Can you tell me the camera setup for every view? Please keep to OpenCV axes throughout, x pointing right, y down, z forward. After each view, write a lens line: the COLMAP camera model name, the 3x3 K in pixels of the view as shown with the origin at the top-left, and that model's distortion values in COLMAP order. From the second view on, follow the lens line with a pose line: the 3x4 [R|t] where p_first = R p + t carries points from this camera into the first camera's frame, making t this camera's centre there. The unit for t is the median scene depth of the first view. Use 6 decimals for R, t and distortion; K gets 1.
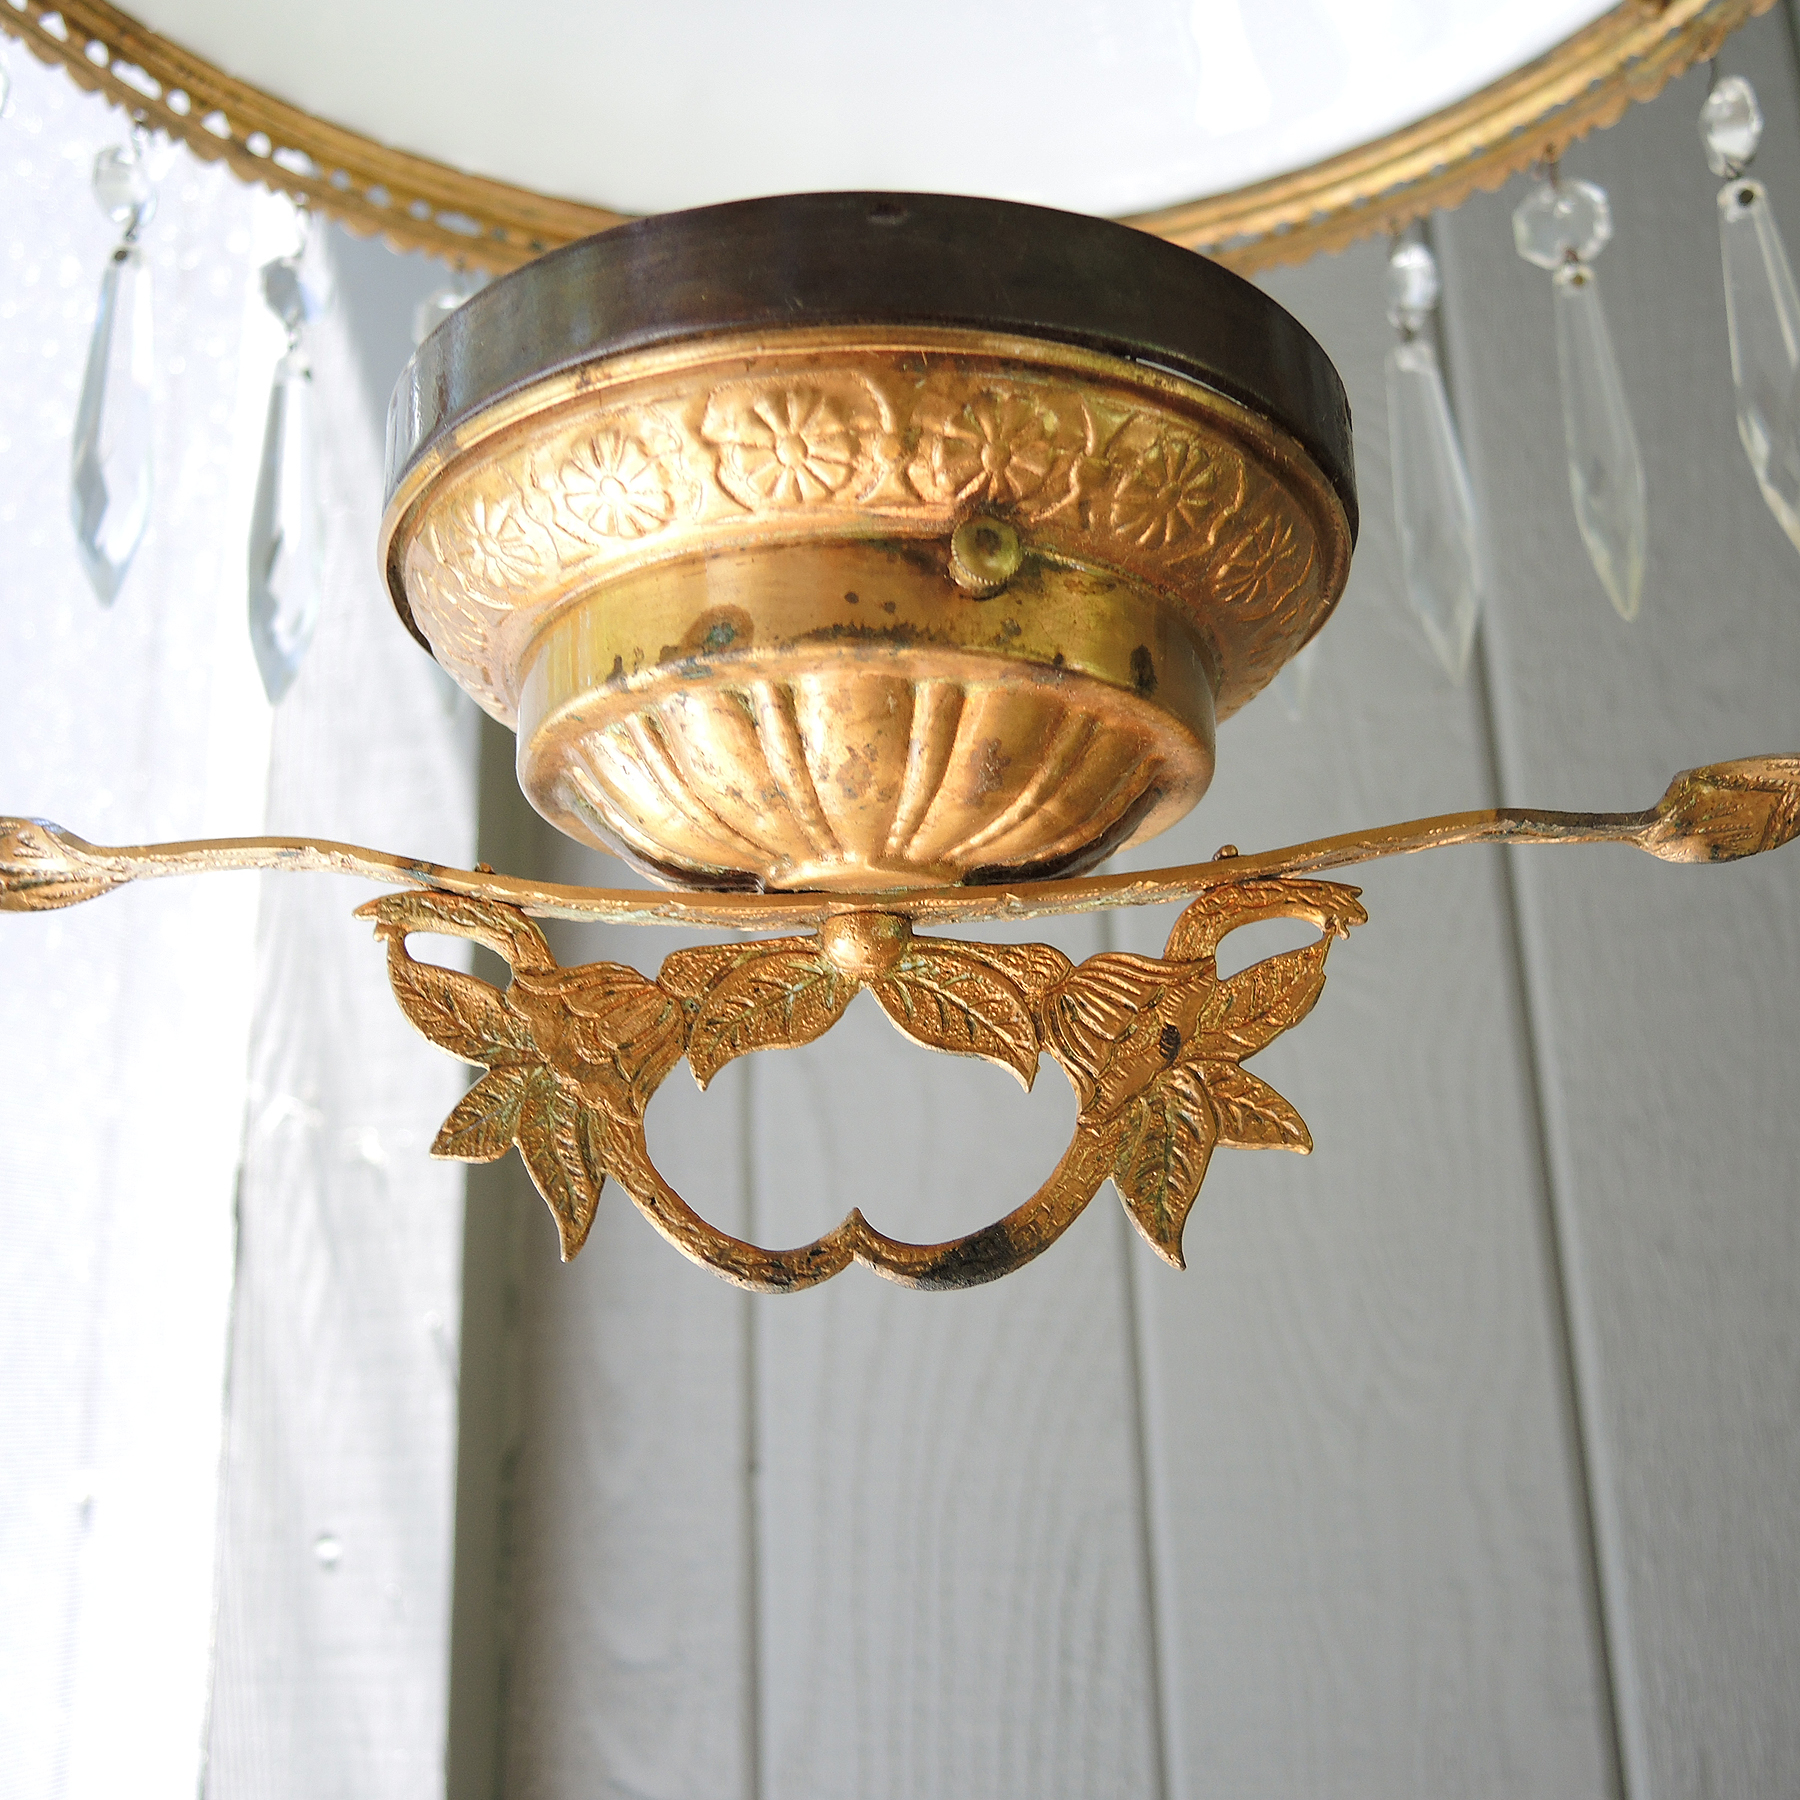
lens RADIAL K [[2060.2, 0, 900.0], [0, 2060.2, 900.0], [0, 0, 1]] dist [0.015385, -0.019390]
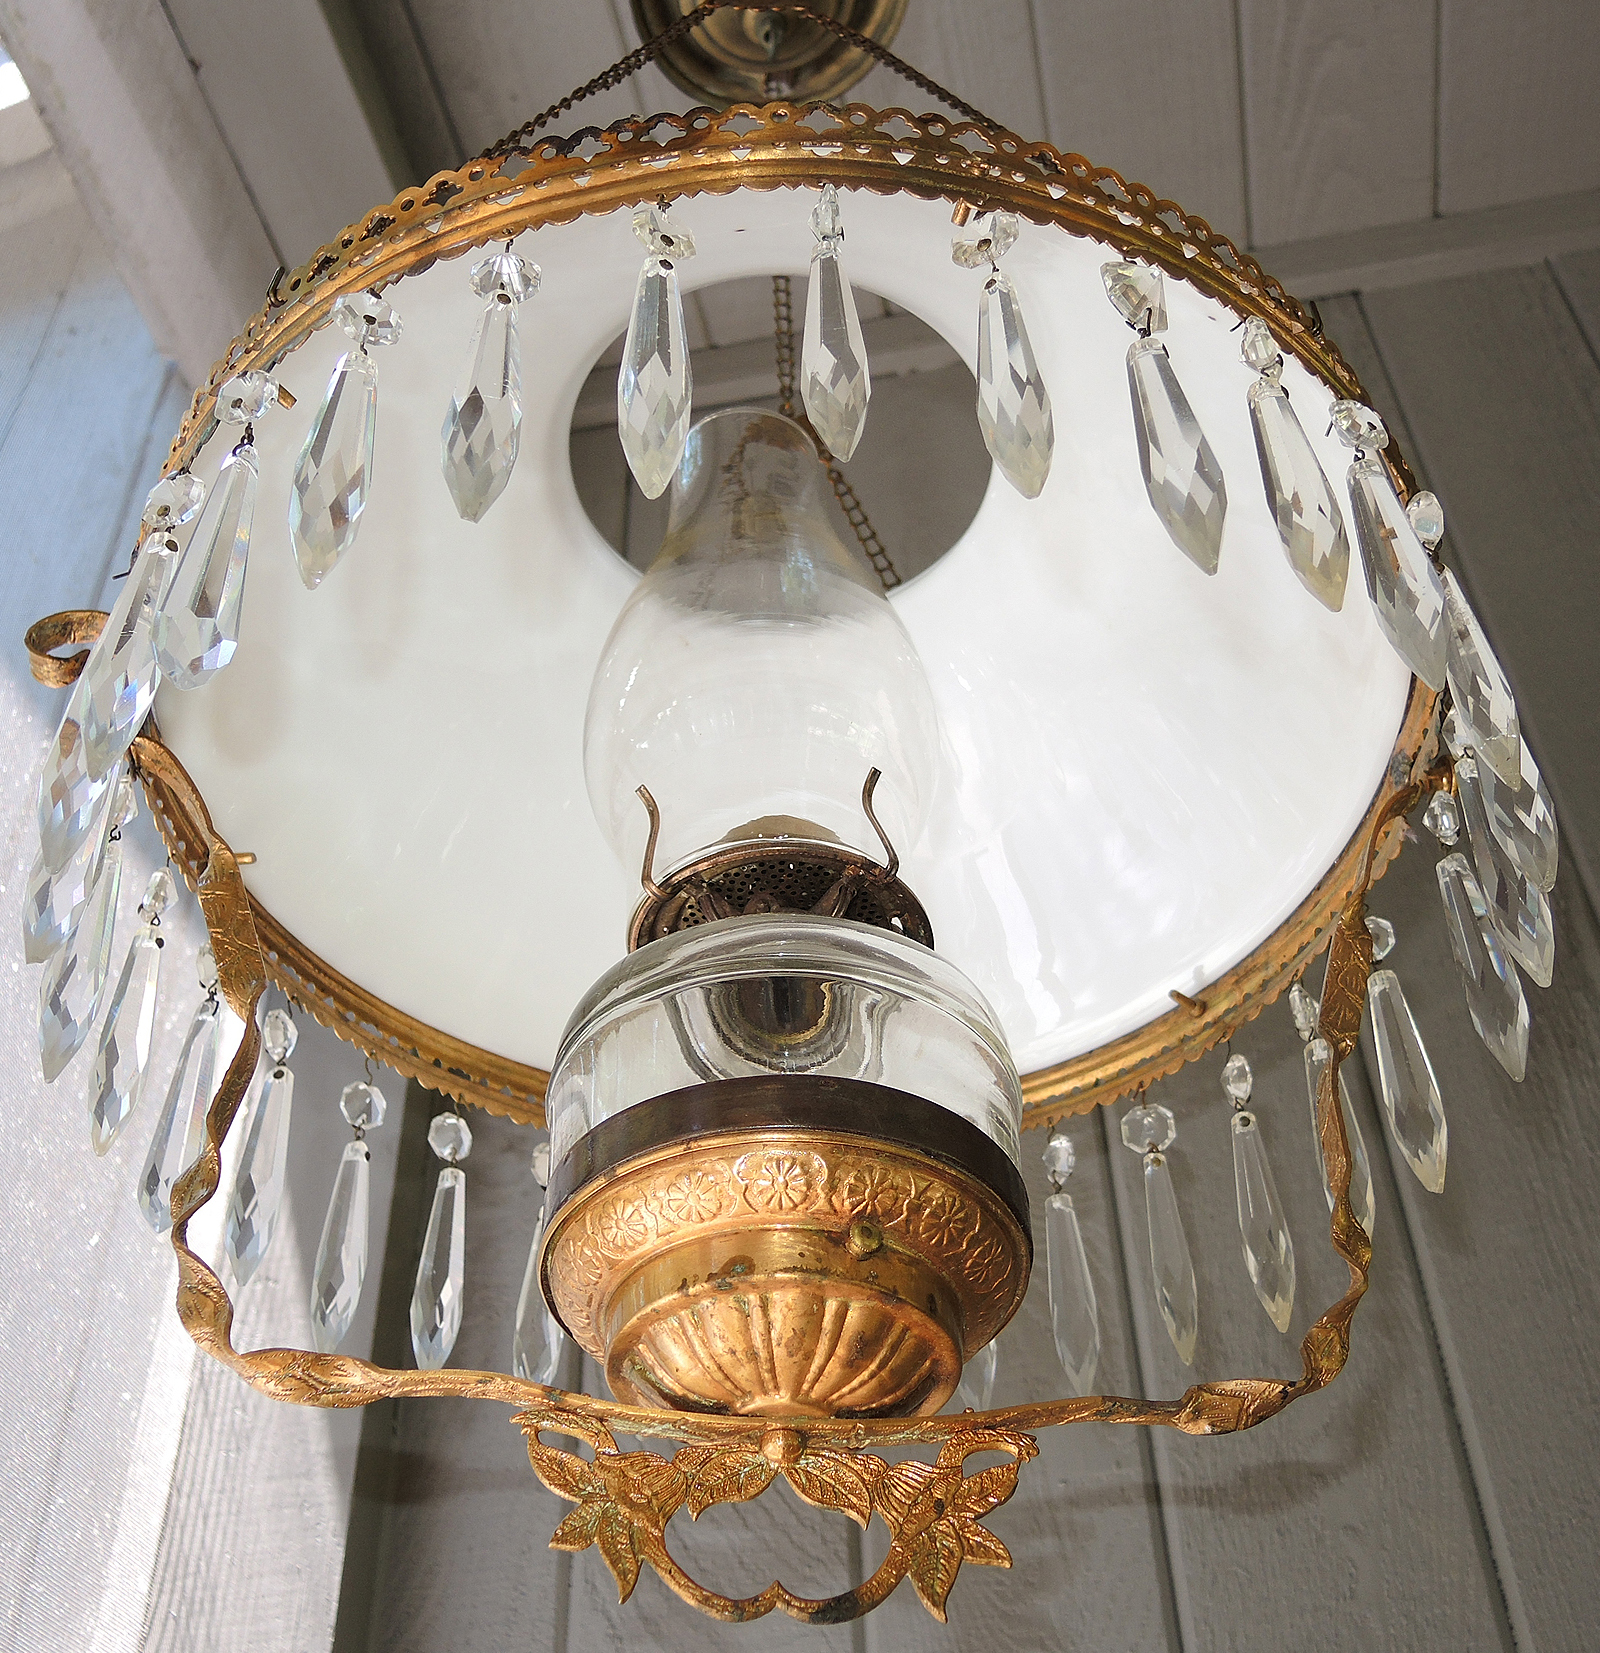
lens RADIAL K [[2059.2, 0, 800.0], [0, 2059.2, 826.5], [0, 0, 1]] dist [-0.012908, -0.324798]
pose [[0.992322, 0.085745, 0.089132, -0.234535], [-0.037455, 0.895168, -0.444153, 0.373573], [-0.117872, 0.437405, 0.891506, -1.017323]]
